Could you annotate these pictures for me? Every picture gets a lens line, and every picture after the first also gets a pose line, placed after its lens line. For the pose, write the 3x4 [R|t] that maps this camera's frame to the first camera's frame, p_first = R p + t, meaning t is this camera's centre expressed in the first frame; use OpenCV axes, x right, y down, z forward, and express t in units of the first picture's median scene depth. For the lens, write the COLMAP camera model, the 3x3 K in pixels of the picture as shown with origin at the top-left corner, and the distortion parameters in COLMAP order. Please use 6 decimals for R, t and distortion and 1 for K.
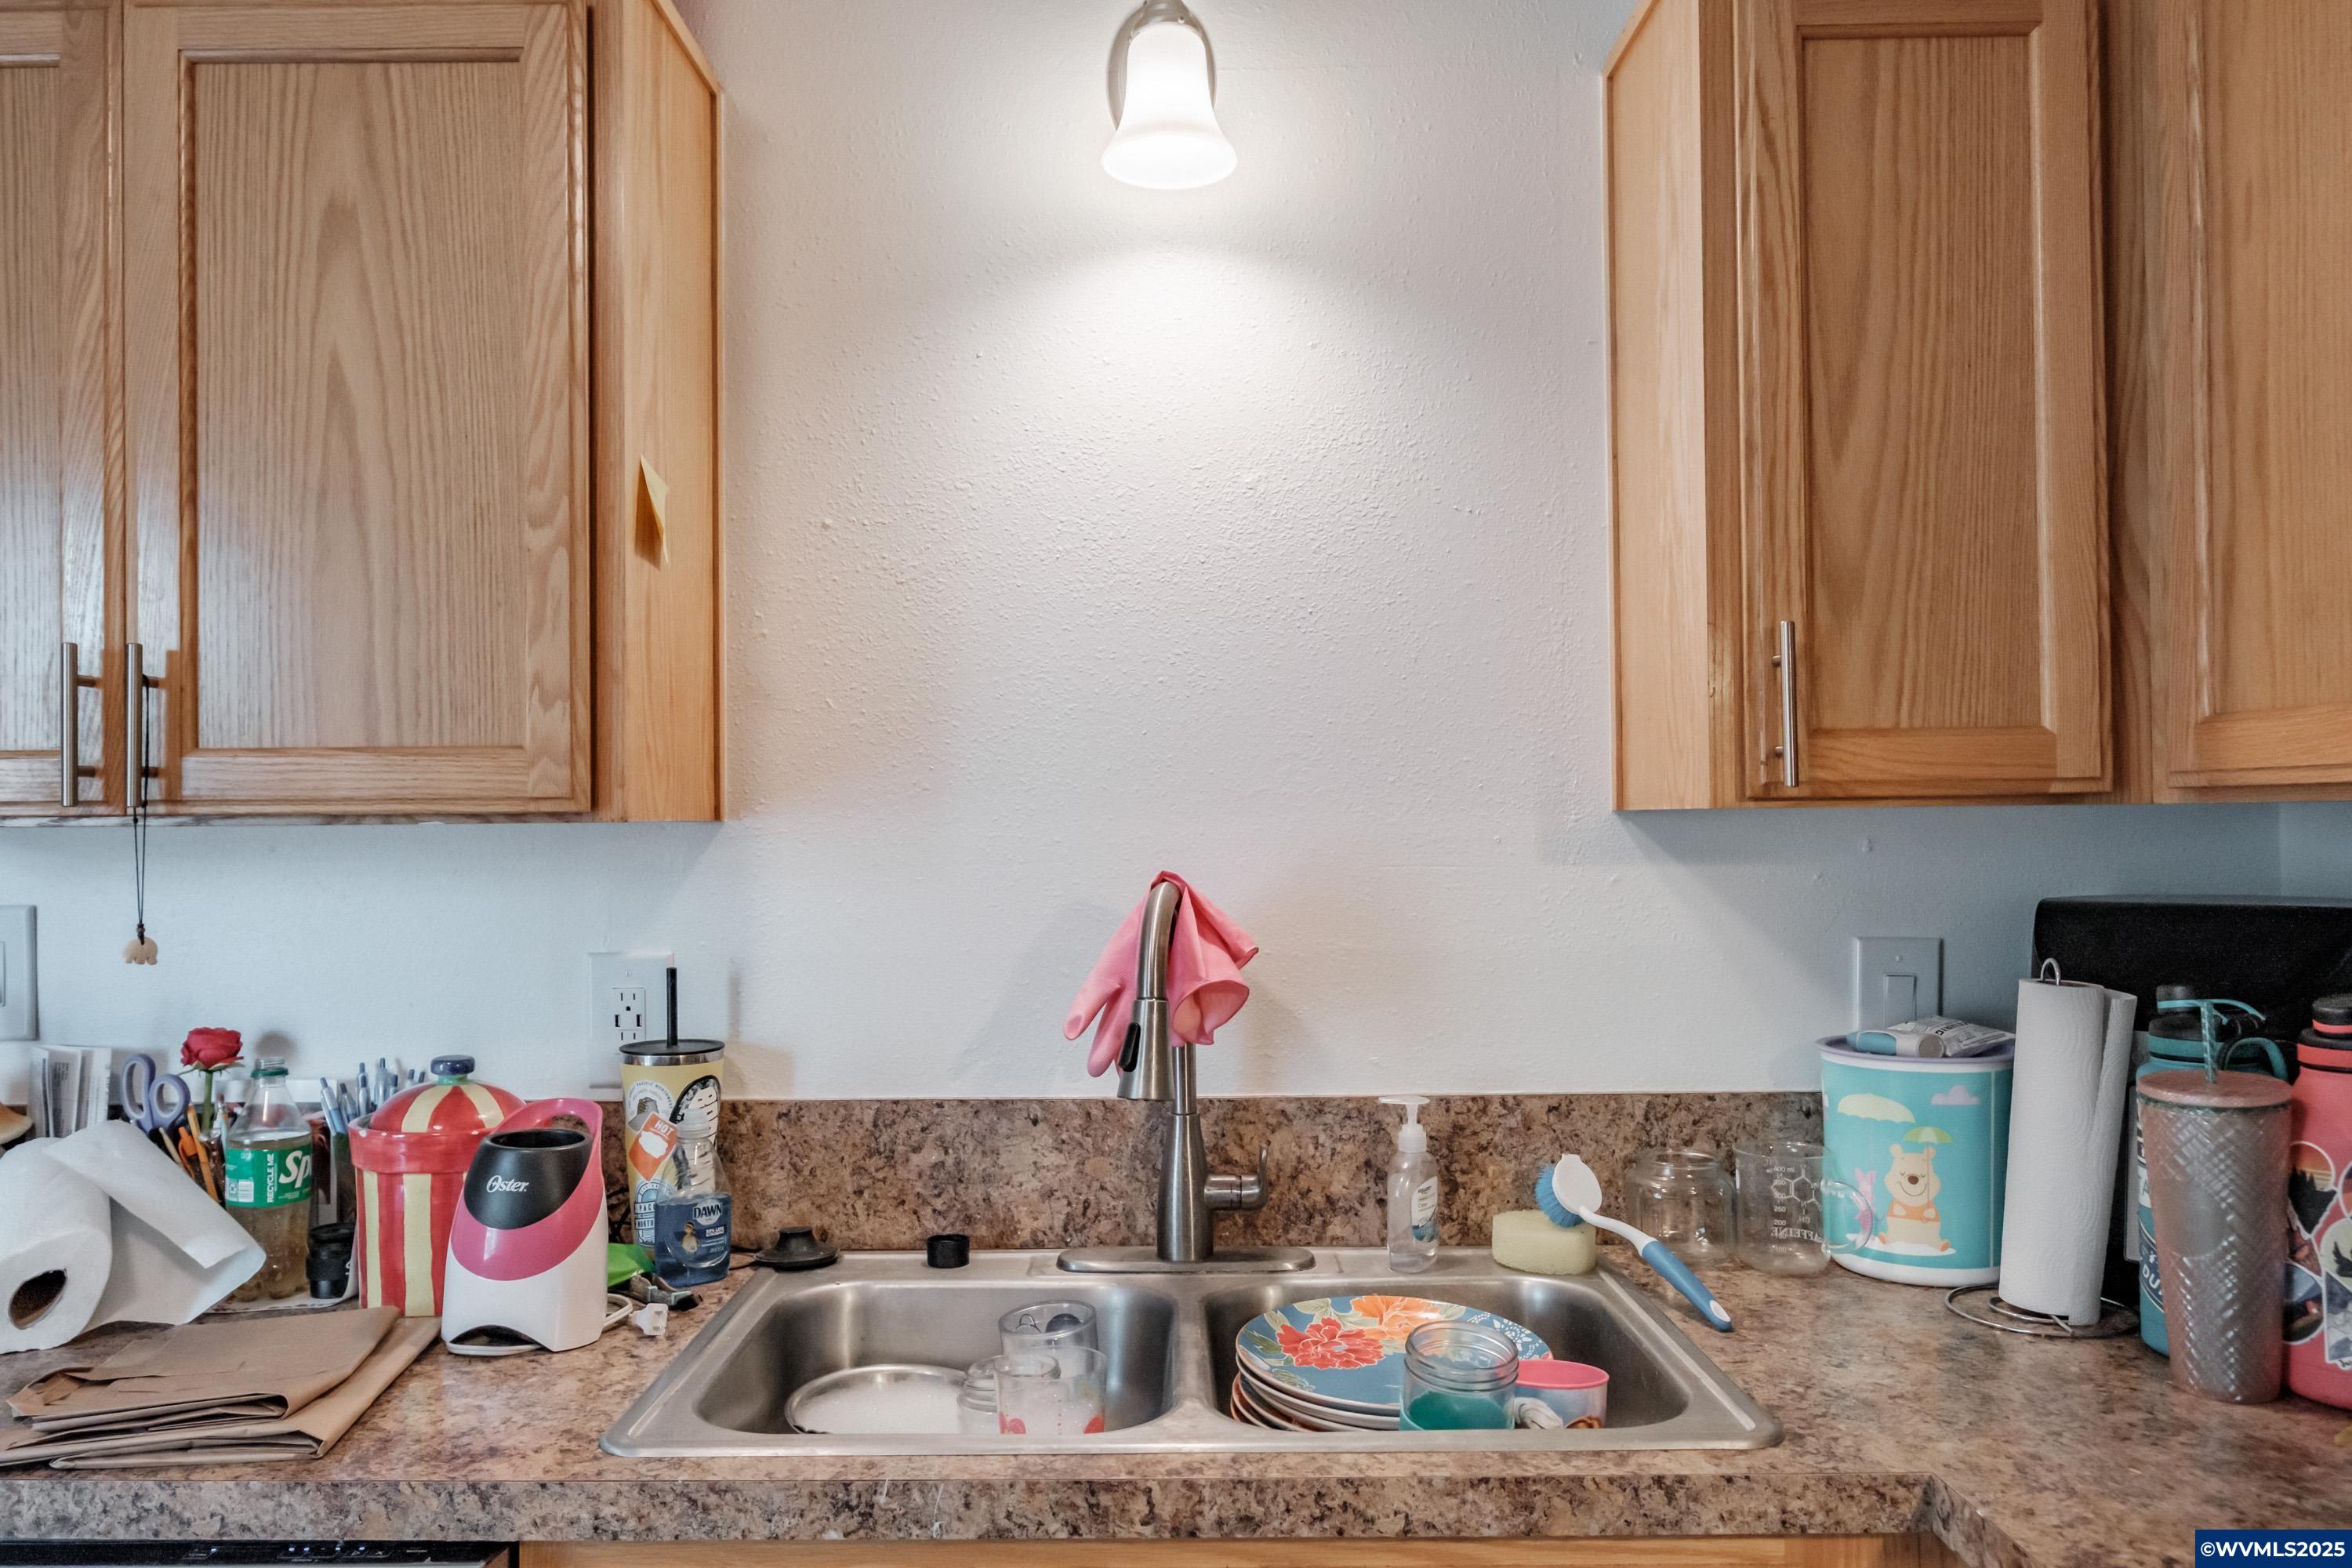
lens RADIAL K [[1706.0, 0, 1165.6], [0, 1706.0, 801.6], [0, 0, 1]] dist [-0.005141, 0.003677]
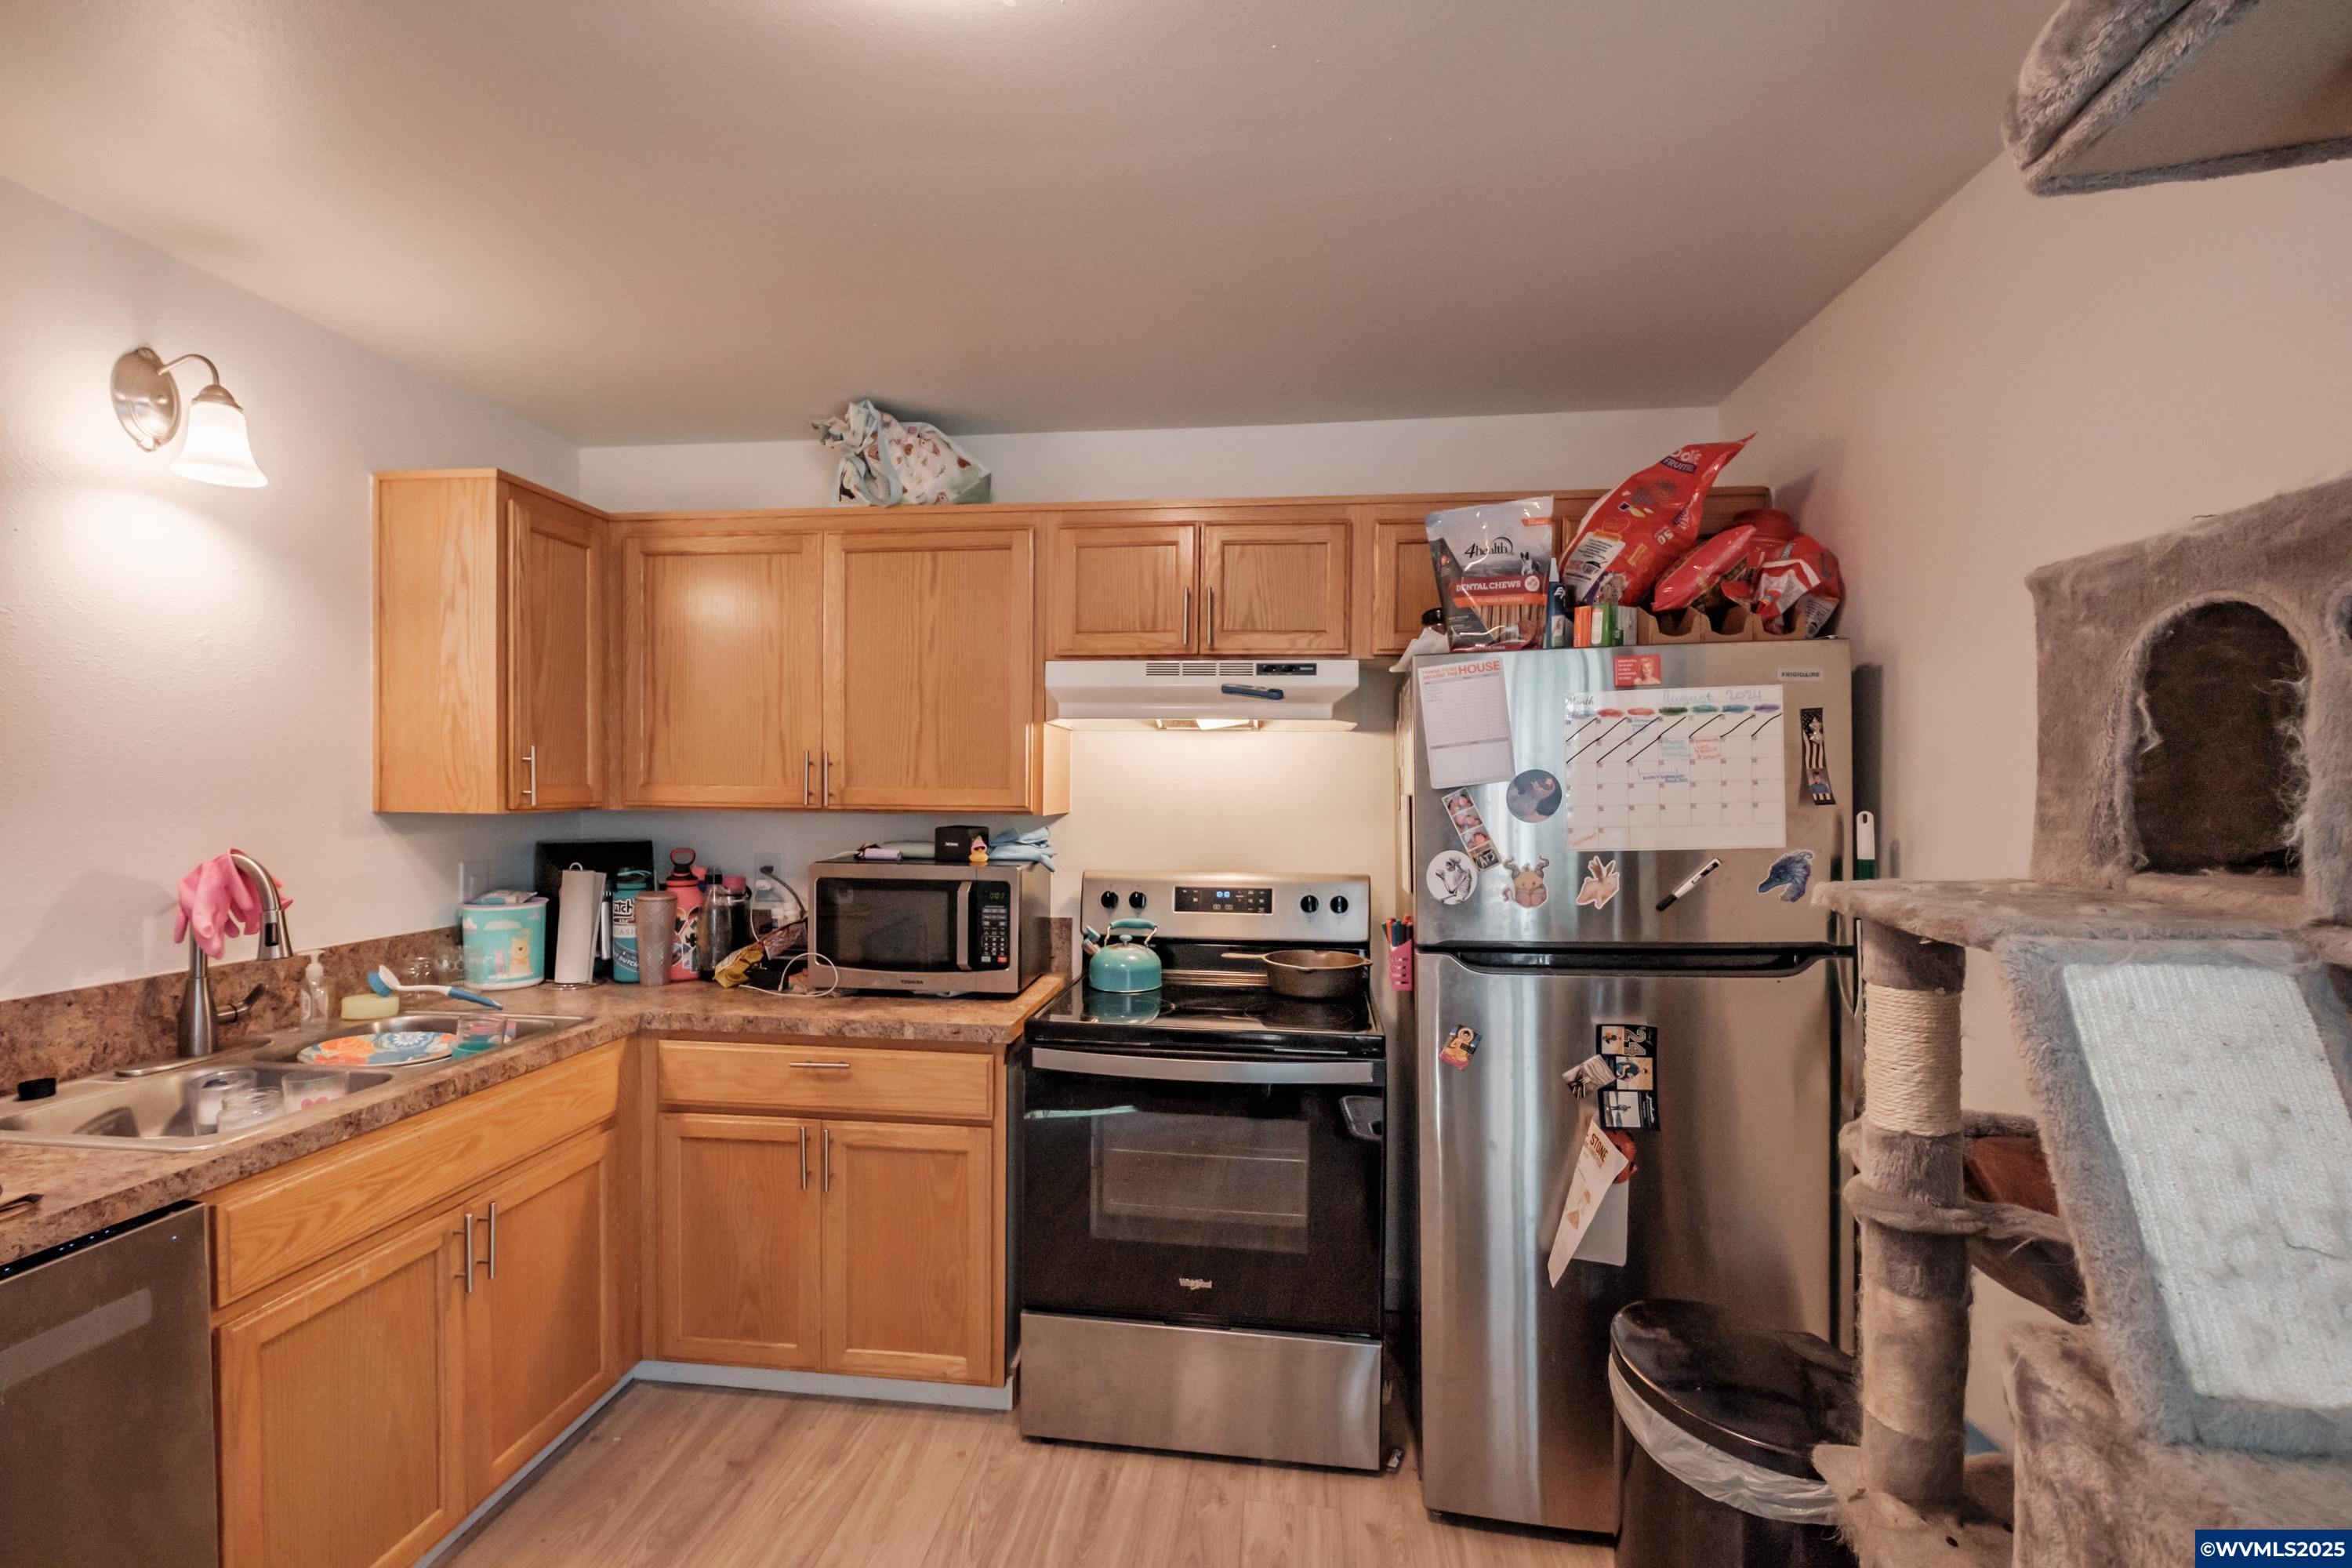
lens RADIAL K [[1020.6, 0, 1174.2], [0, 1020.6, 795.8], [0, 0, 1]] dist [-0.007924, 0.001227]
pose [[0.106699, -0.000015, 0.994291, -1.129022], [-0.024170, 0.999704, 0.002609, -0.052702], [-0.993998, -0.024310, 0.106668, -0.205303]]
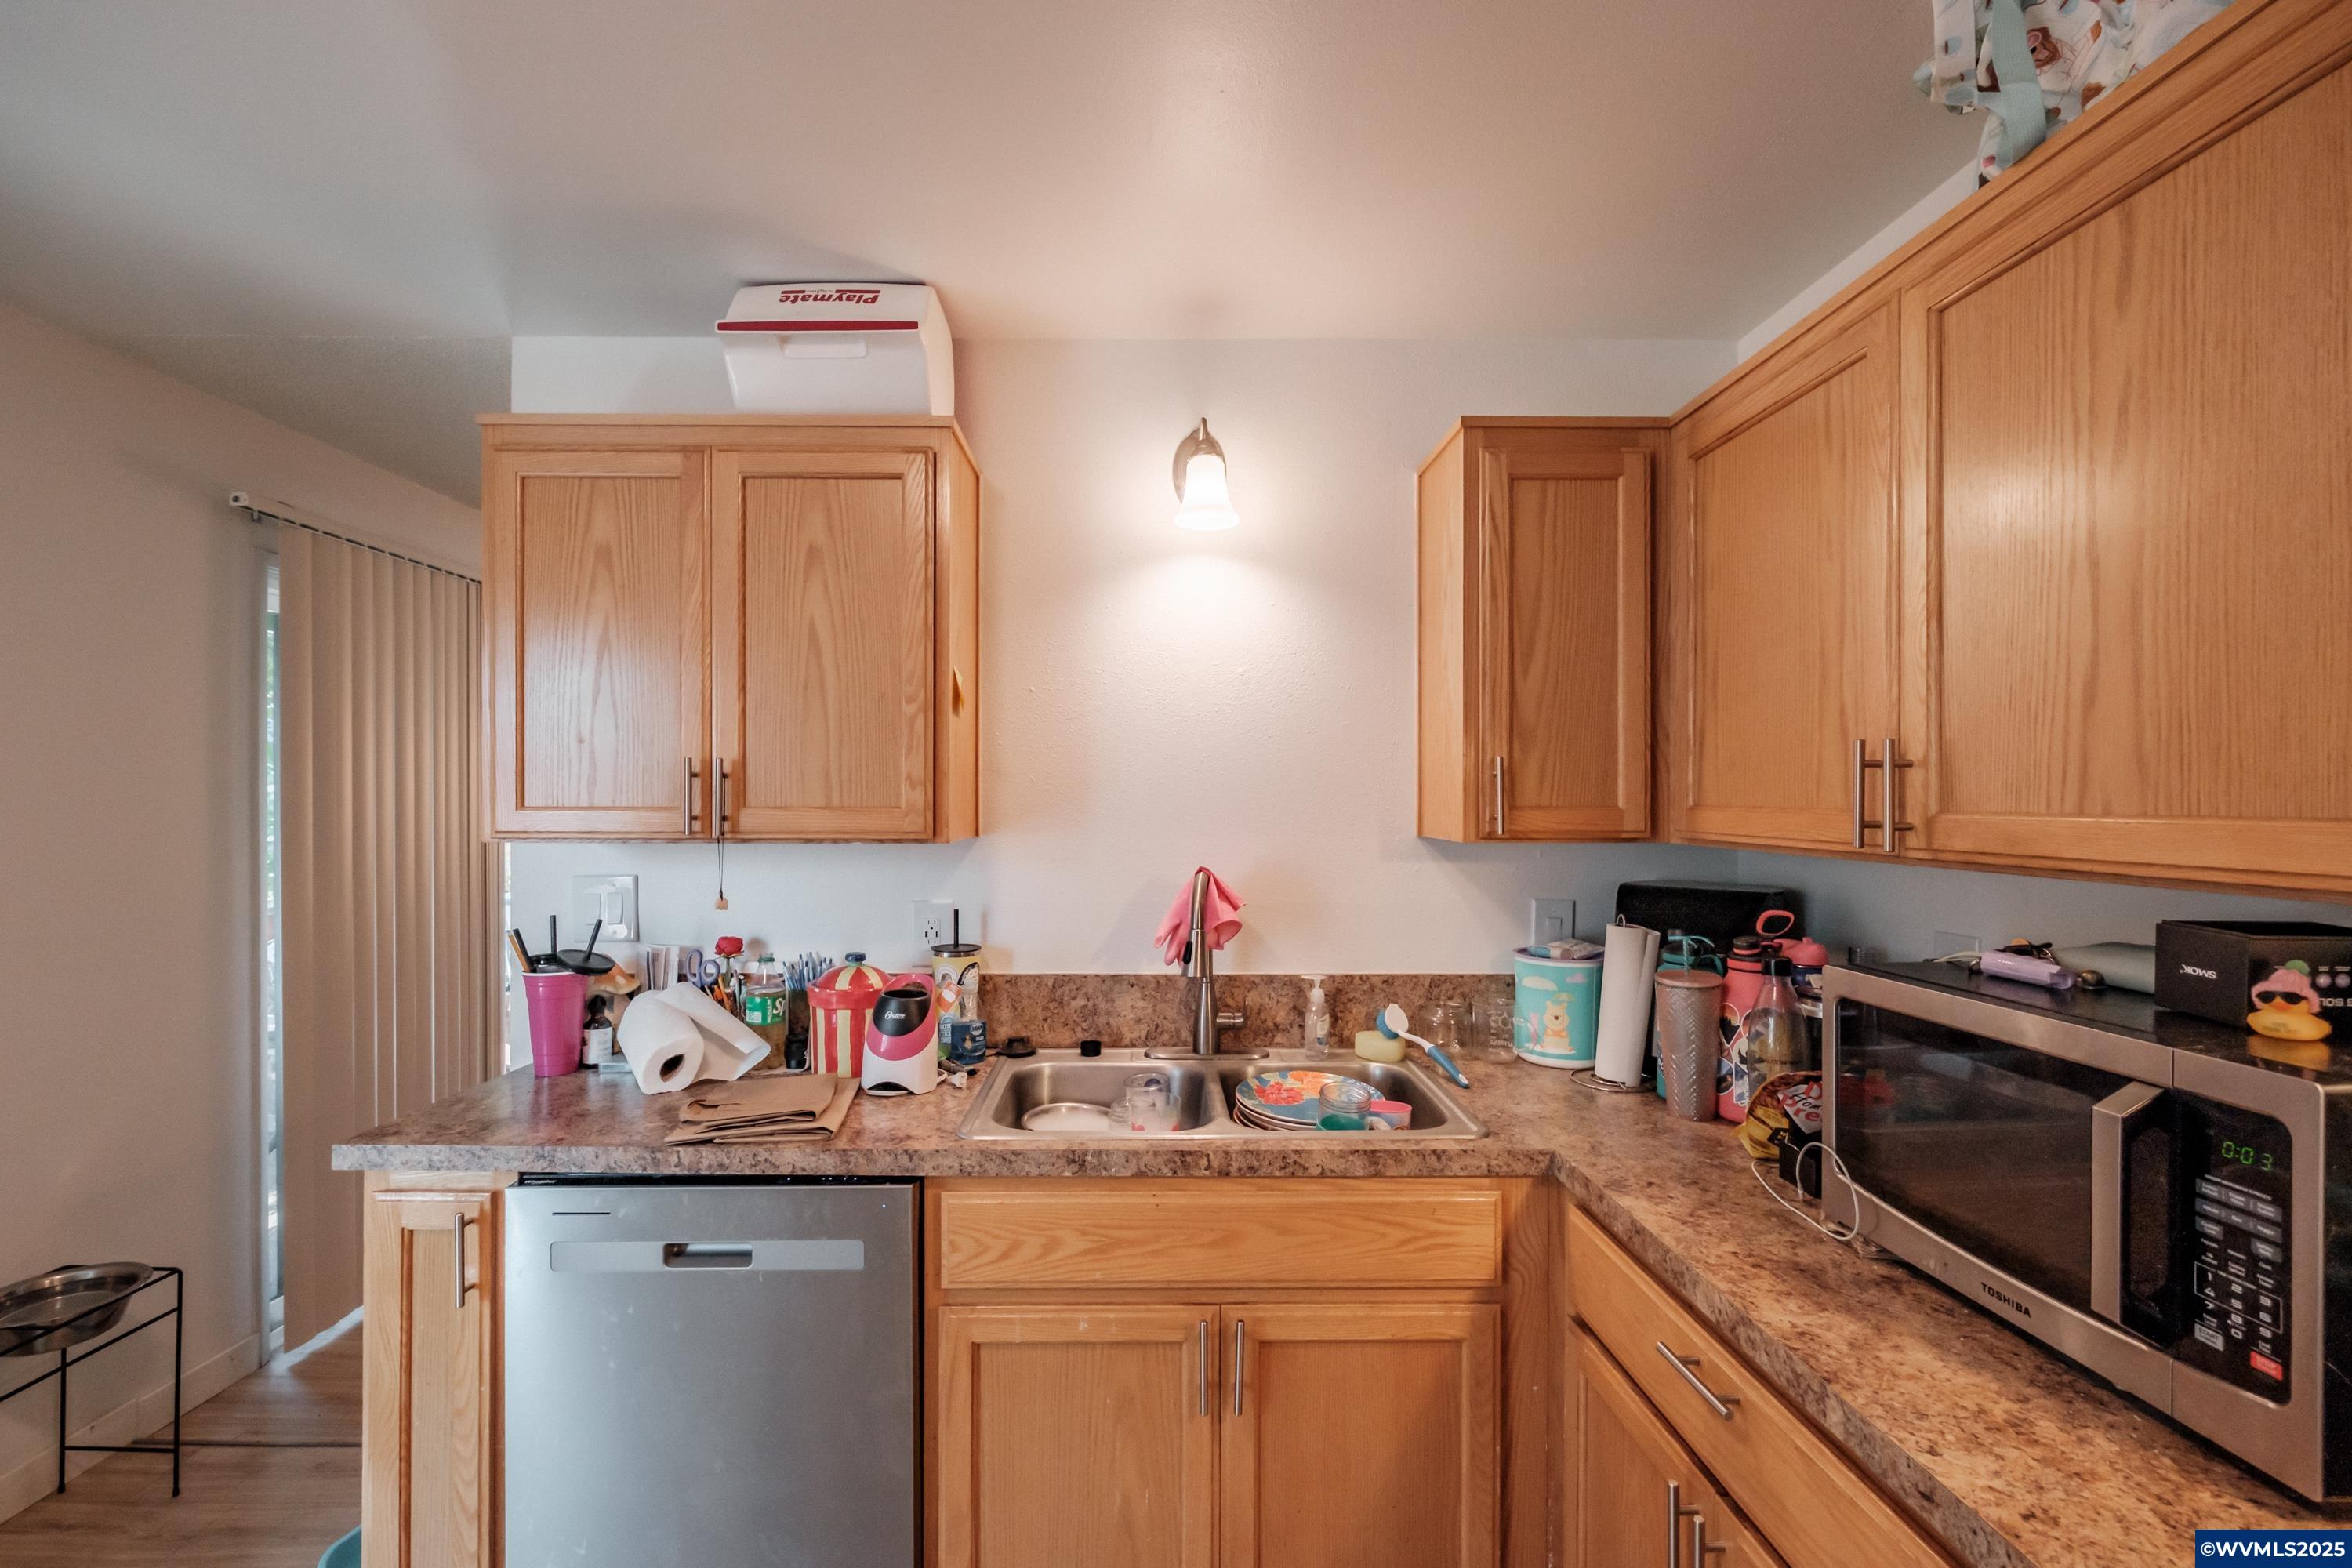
lens RADIAL K [[1020.6, 0, 1161.6], [0, 1020.6, 795.9], [0, 0, 1]] dist [-0.007924, 0.001227]
pose [[0.999801, 0.011298, 0.016462, -0.076604], [-0.011515, 0.999847, 0.013161, -0.066748], [-0.016311, -0.013348, 0.999778, -0.261169]]
